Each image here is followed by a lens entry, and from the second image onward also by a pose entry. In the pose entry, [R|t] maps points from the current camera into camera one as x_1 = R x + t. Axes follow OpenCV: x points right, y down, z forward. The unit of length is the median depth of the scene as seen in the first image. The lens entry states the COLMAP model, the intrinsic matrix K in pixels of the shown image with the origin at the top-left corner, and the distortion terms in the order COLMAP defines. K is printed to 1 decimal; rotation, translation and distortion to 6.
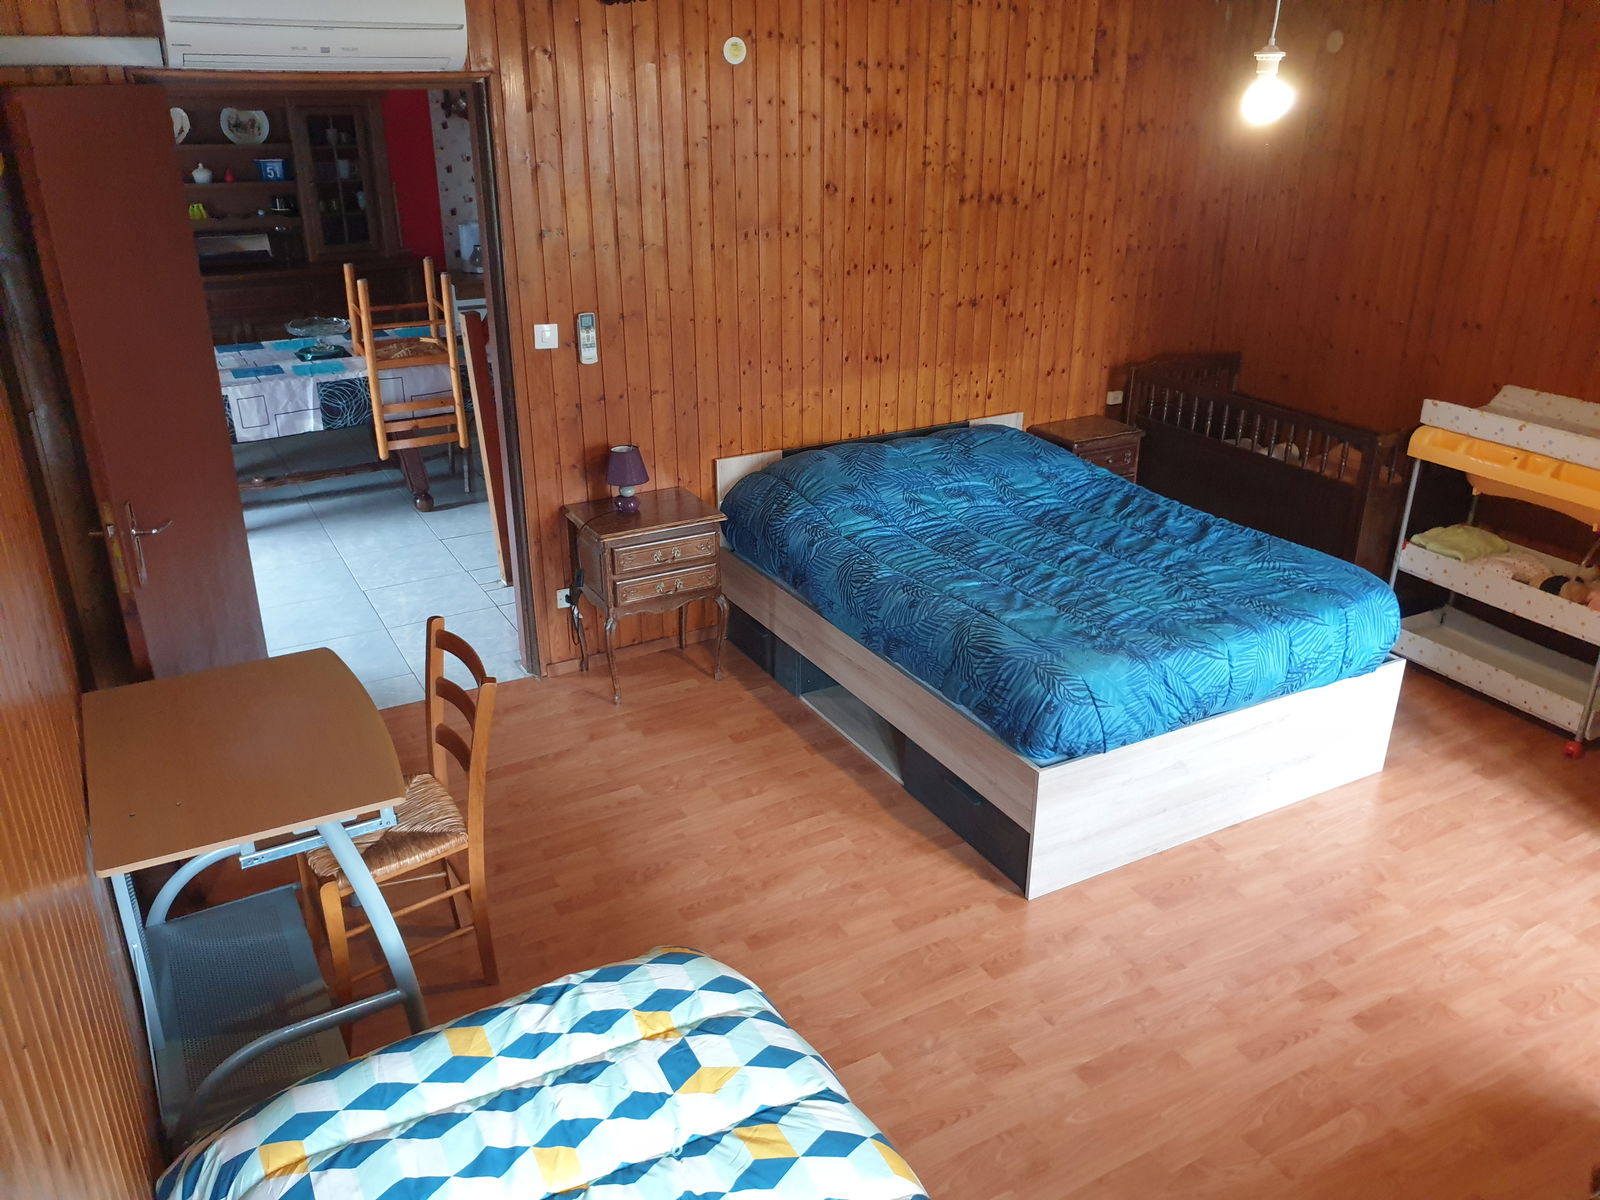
lens RADIAL K [[1240.1, 0, 798.6], [0, 1240.1, 599.1], [0, 0, 1]] dist [0.007228, 0.002691]
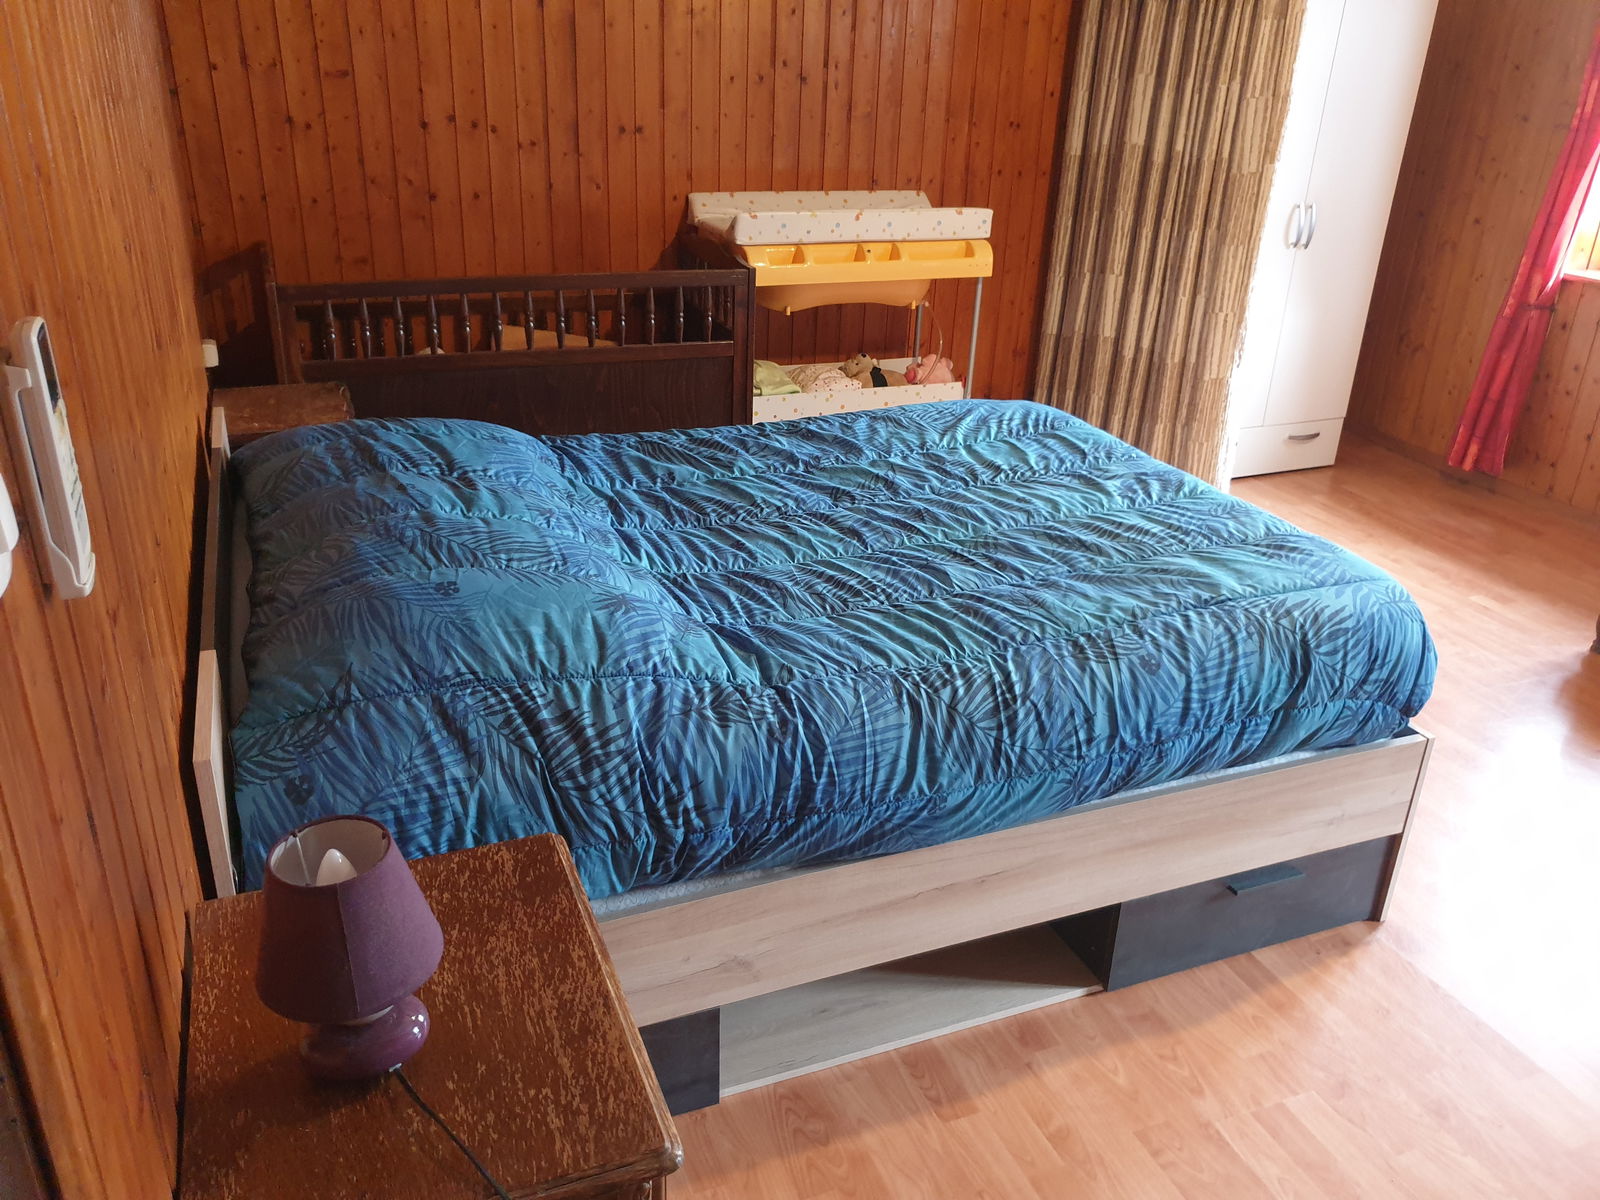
lens RADIAL K [[1240.1, 0, 794.6], [0, 1240.1, 589.5], [0, 0, 1]] dist [0.007228, 0.002691]
pose [[0.123796, -0.407869, 0.904609, -0.327760], [0.364943, 0.866445, 0.340720, -0.219193], [-0.922763, 0.287951, 0.256111, 0.869444]]
